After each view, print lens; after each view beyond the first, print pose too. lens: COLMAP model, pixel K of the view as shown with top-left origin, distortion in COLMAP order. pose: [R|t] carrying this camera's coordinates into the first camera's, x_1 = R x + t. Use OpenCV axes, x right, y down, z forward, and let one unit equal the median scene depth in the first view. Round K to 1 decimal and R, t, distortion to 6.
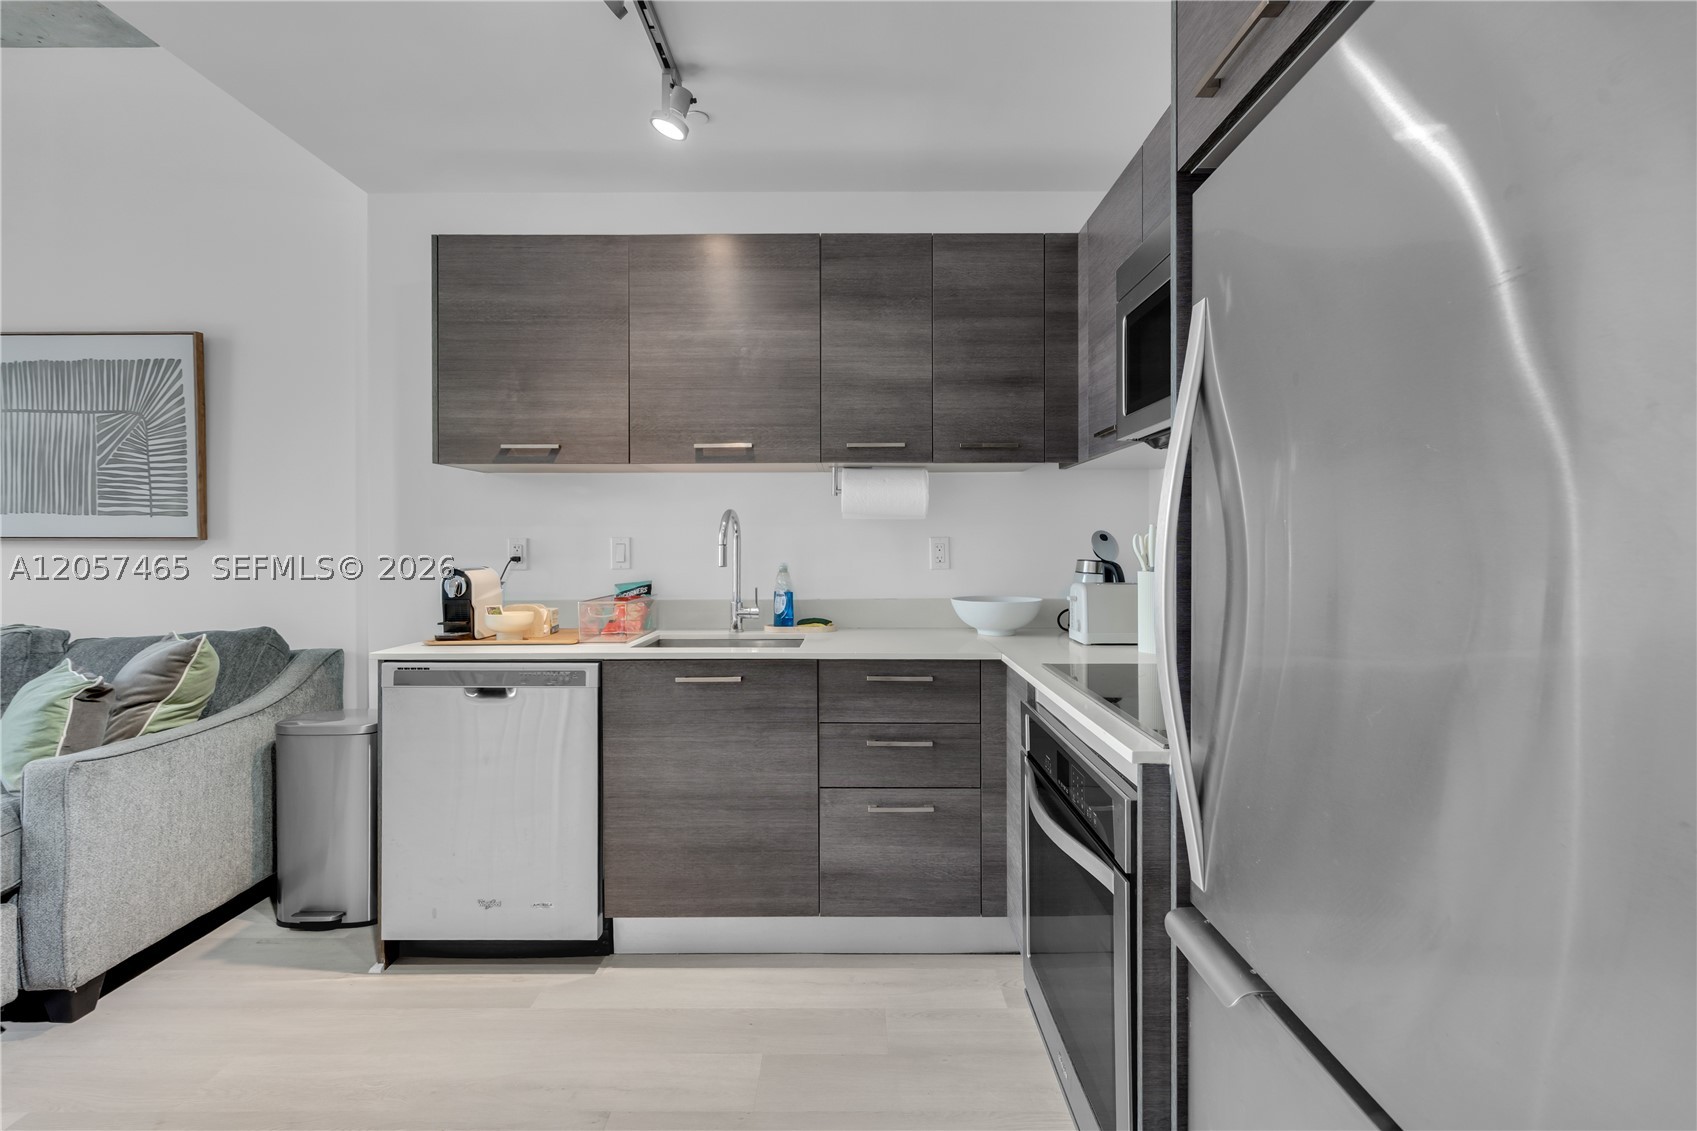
lens RADIAL K [[792.4, 0, 856.1], [0, 792.4, 536.3], [0, 0, 1]] dist [-0.017163, 0.005215]
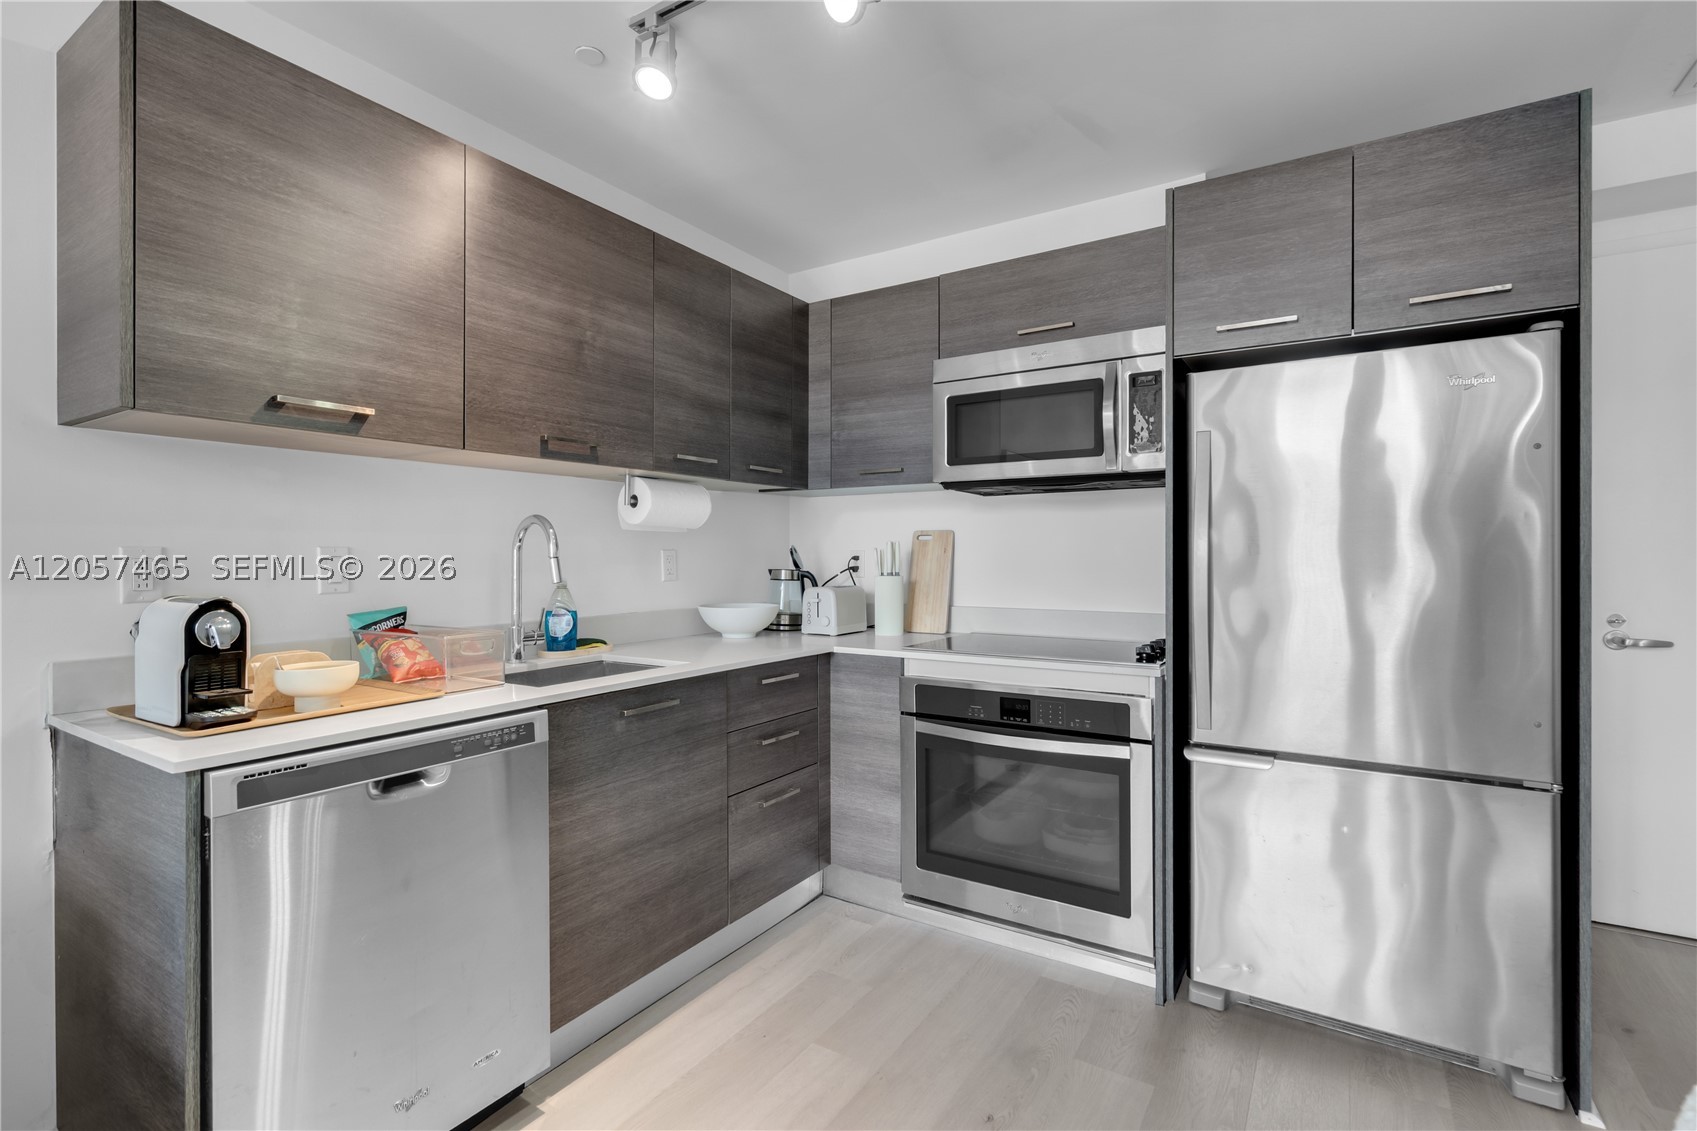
lens RADIAL K [[792.4, 0, 828.5], [0, 792.4, 545.0], [0, 0, 1]] dist [-0.017163, 0.005215]
pose [[0.541769, 0.011478, 0.840449, -0.809293], [-0.006438, 0.999934, -0.009505, 0.004415], [-0.840503, -0.000261, 0.541807, 0.337300]]
